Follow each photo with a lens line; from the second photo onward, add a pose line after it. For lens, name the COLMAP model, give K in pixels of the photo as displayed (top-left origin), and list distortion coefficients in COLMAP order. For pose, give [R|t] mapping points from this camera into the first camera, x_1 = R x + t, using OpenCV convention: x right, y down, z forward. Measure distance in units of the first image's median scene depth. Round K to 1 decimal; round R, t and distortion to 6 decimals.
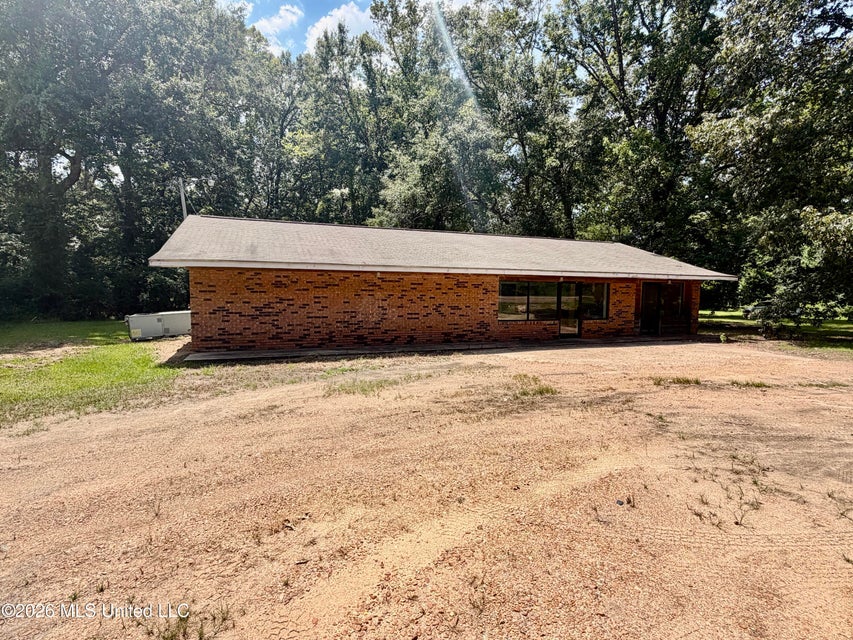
lens RADIAL K [[422.8, 0, 426.9], [0, 422.8, 321.4], [0, 0, 1]] dist [-0.001555, -0.000056]
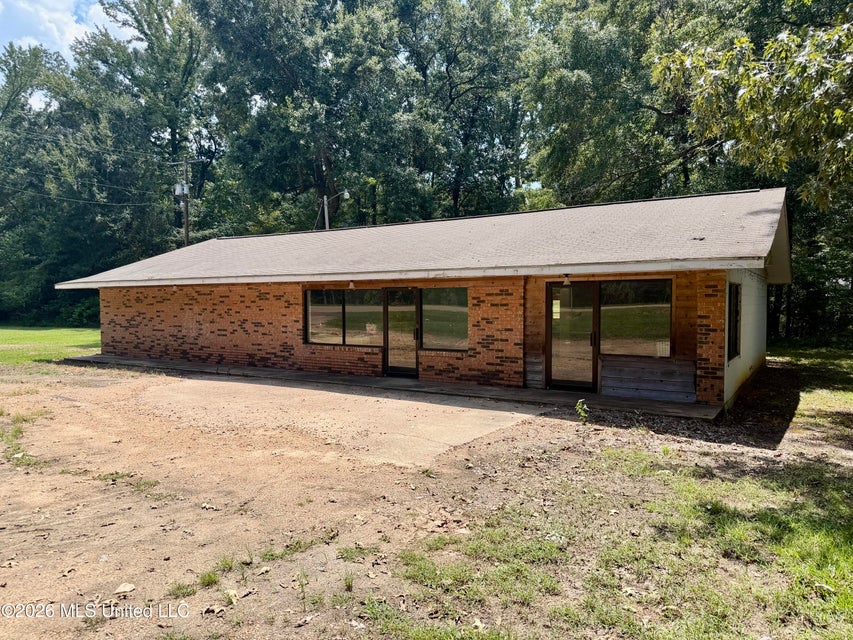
lens RADIAL K [[594.6, 0, 426.6], [0, 594.6, 318.4], [0, 0, 1]] dist [0.003861, 0.000372]
pose [[0.618971, 0.012261, -0.785318, 1.180454], [-0.046862, 0.998673, -0.021344, -0.034729], [0.784015, 0.050013, 0.618724, 0.541097]]
